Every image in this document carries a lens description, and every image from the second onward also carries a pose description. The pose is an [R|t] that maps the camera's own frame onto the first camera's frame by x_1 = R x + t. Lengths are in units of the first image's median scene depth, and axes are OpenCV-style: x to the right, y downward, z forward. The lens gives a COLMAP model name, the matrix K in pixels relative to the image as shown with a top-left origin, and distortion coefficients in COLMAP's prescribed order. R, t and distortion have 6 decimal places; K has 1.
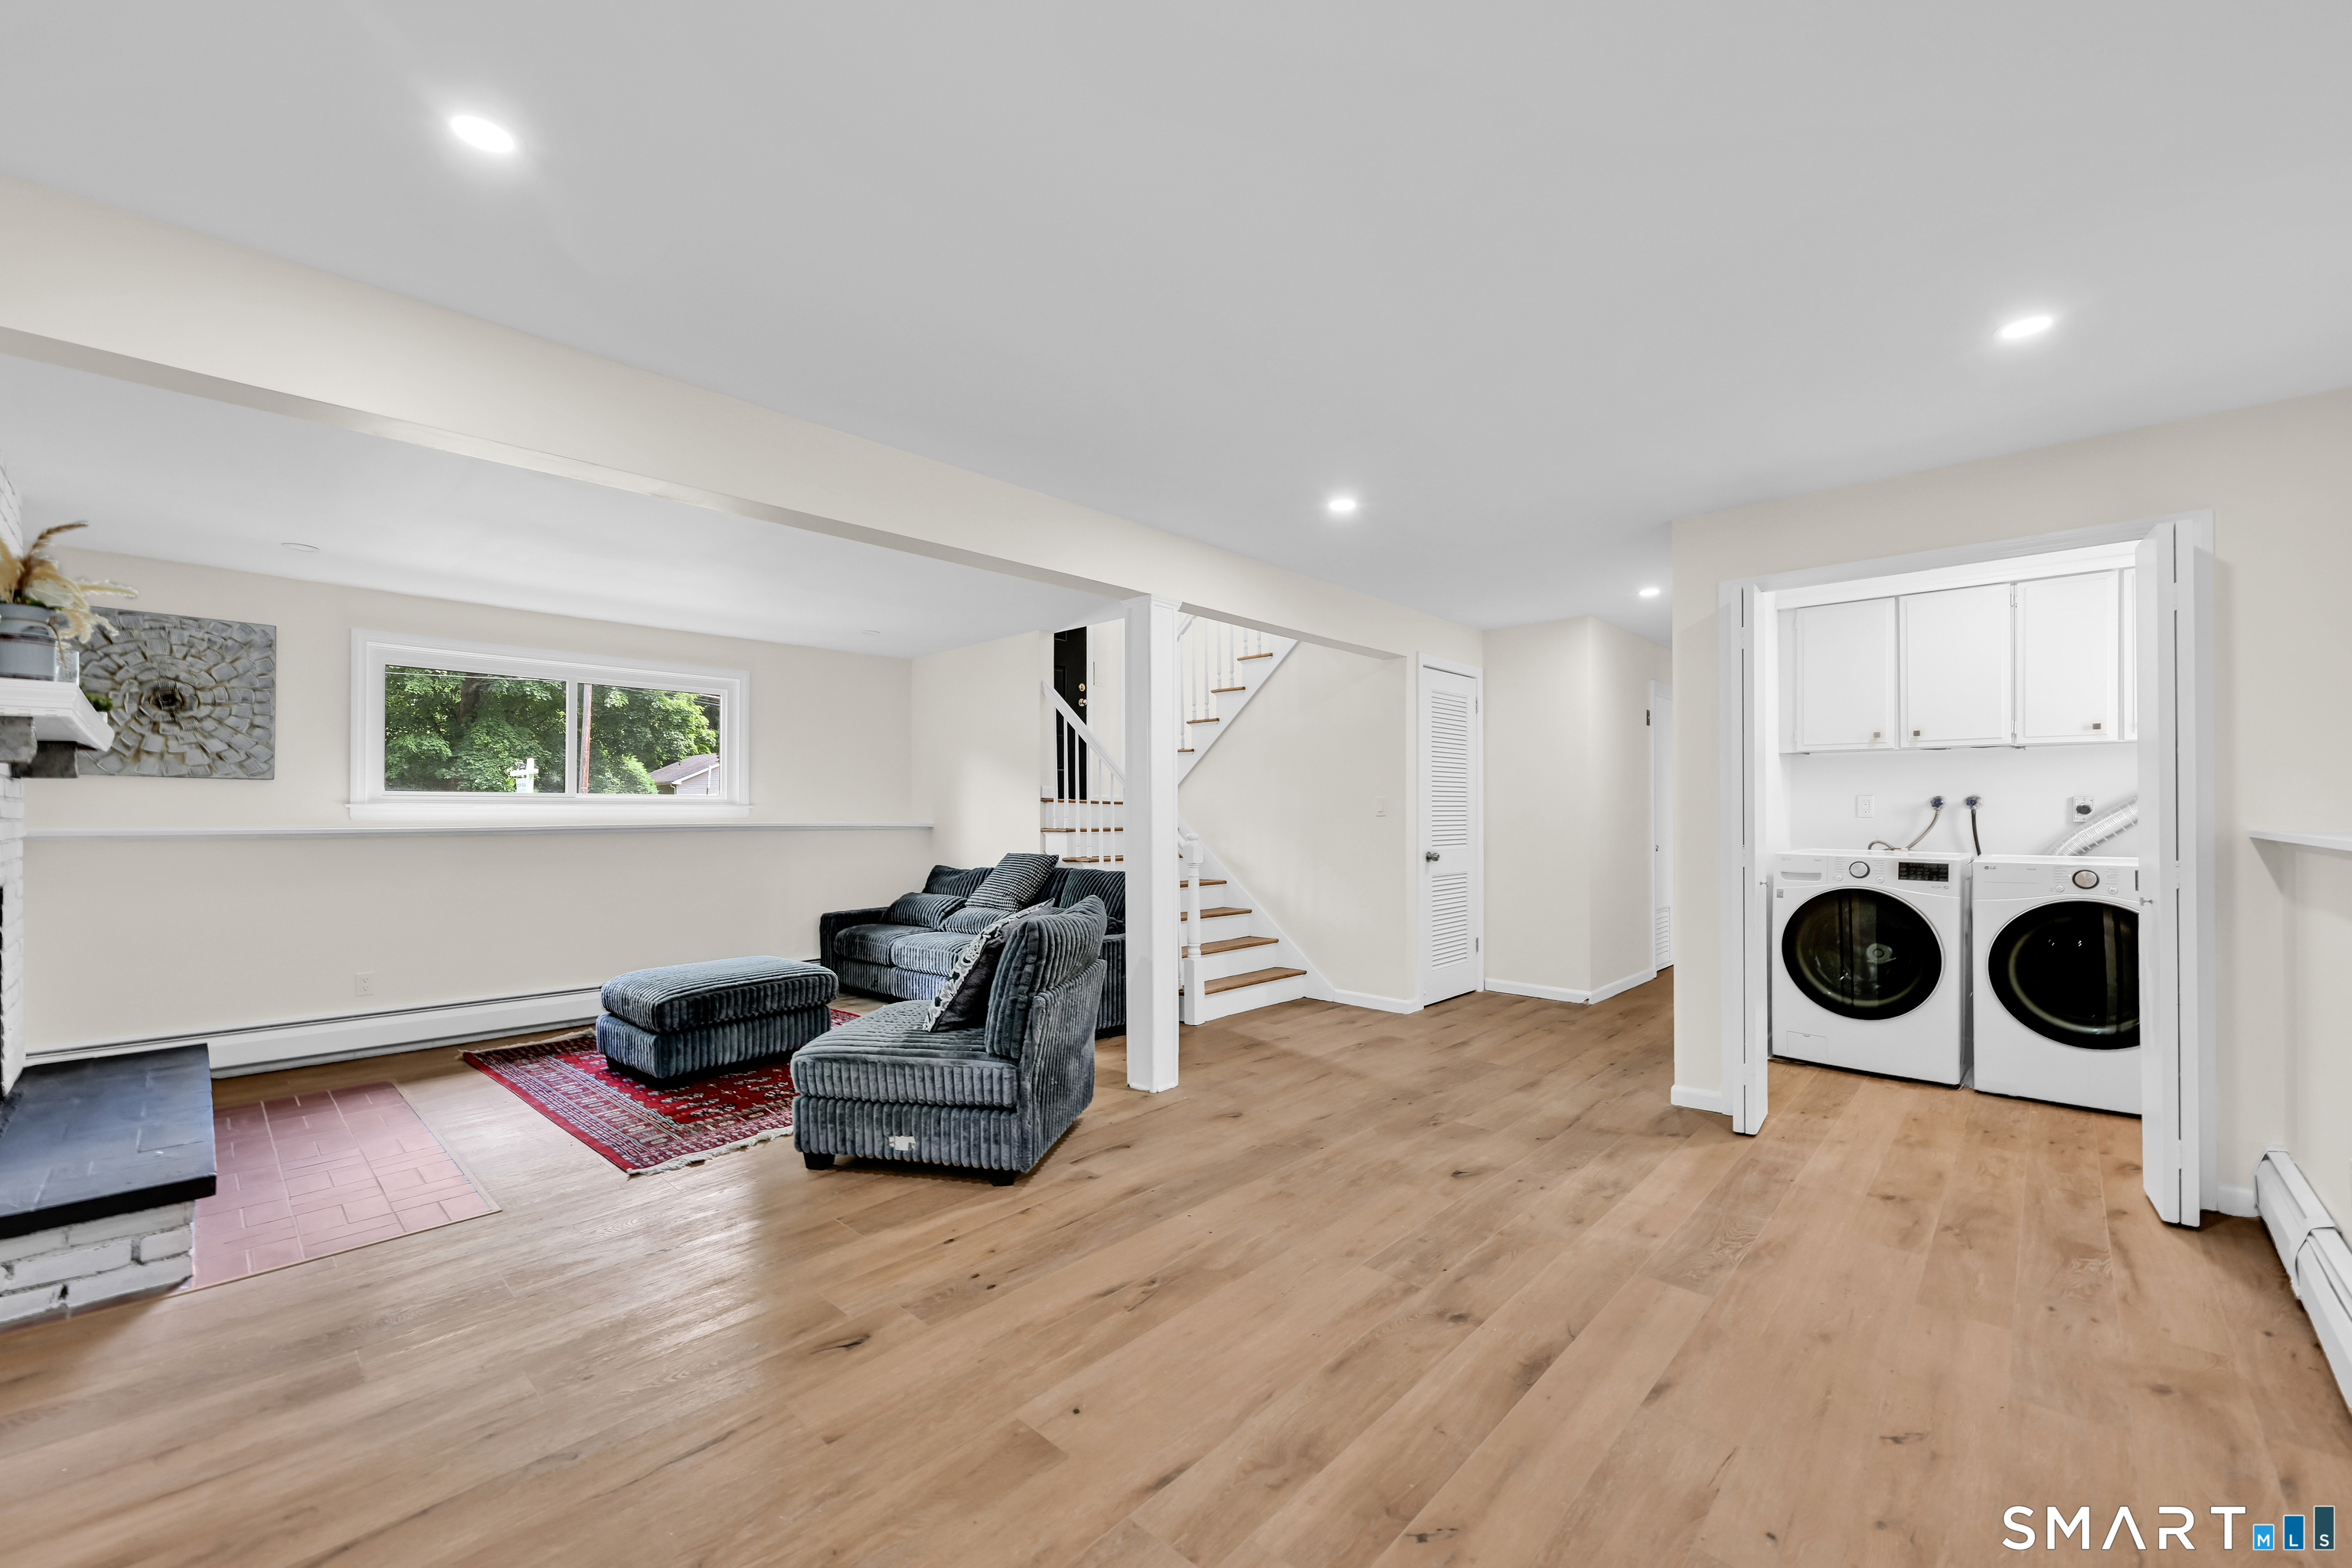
lens RADIAL K [[955.3, 0, 1191.3], [0, 955.3, 801.5], [0, 0, 1]] dist [-0.002232, -0.000104]
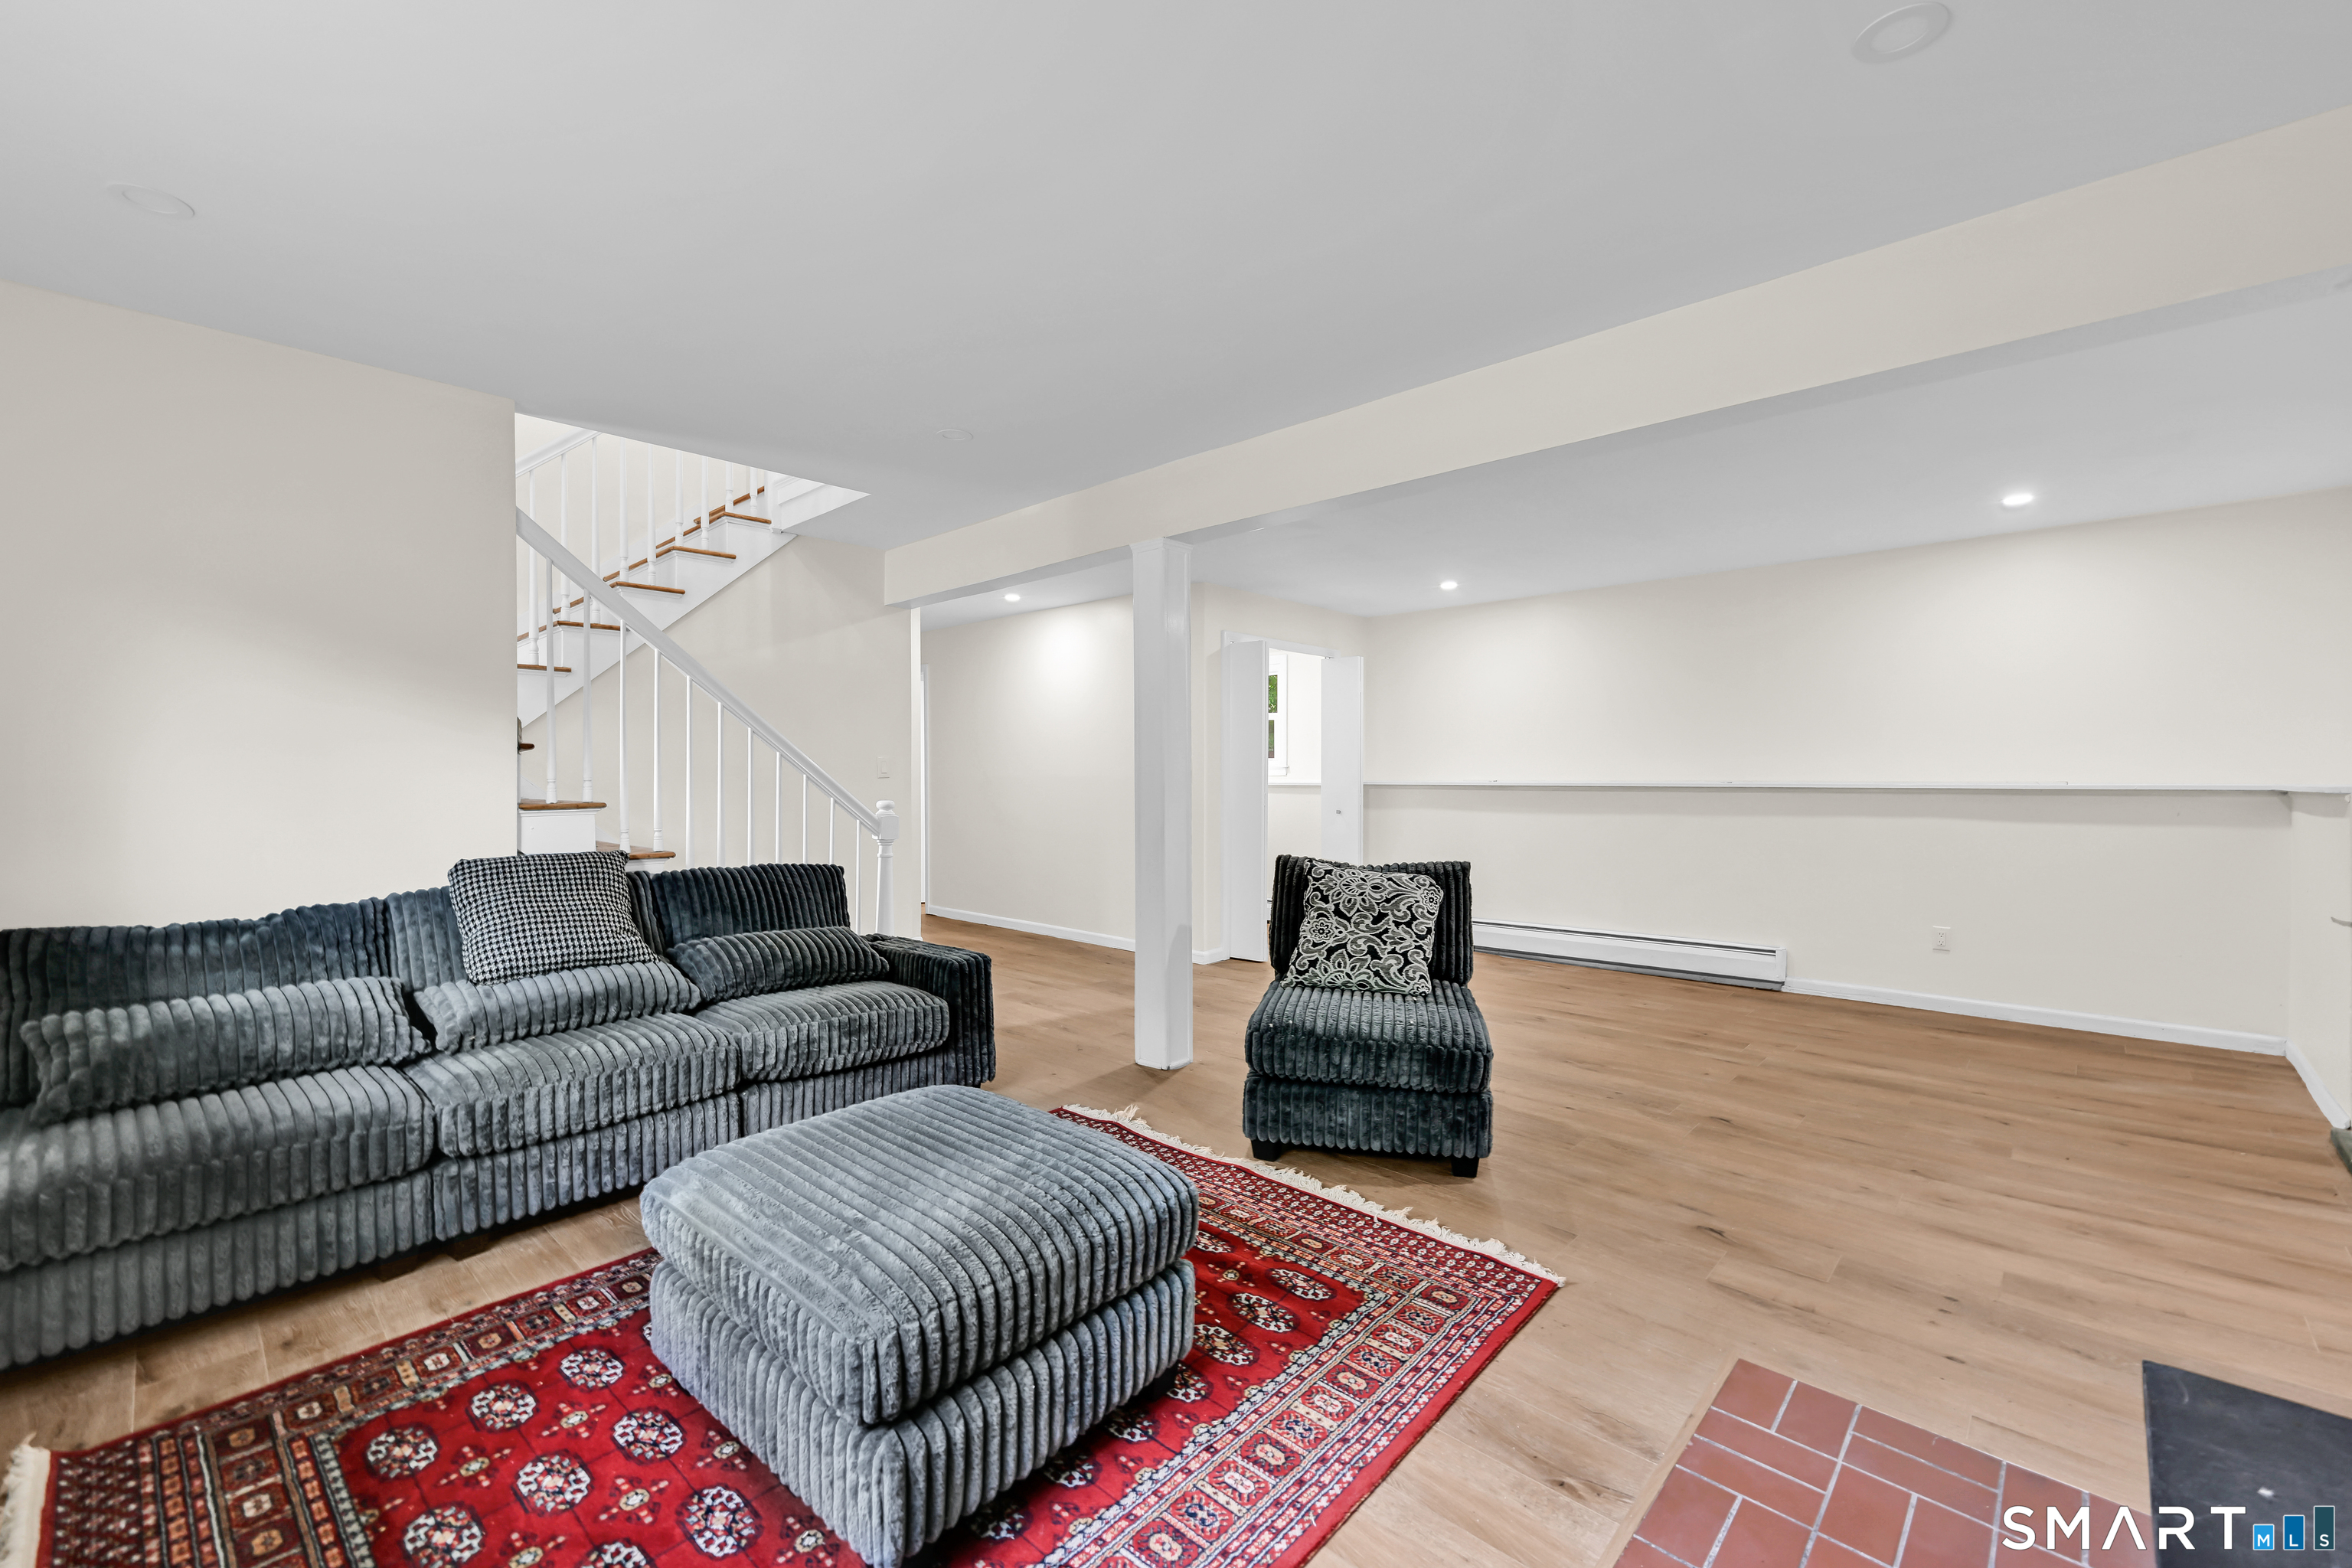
lens RADIAL K [[955.3, 0, 1177.6], [0, 955.3, 782.7], [0, 0, 1]] dist [-0.002232, -0.000104]
pose [[-0.000701, -0.002112, 0.999998, -0.881476], [-0.015288, 0.999881, 0.002101, 0.014145], [-0.999883, -0.015286, -0.000733, 0.878781]]
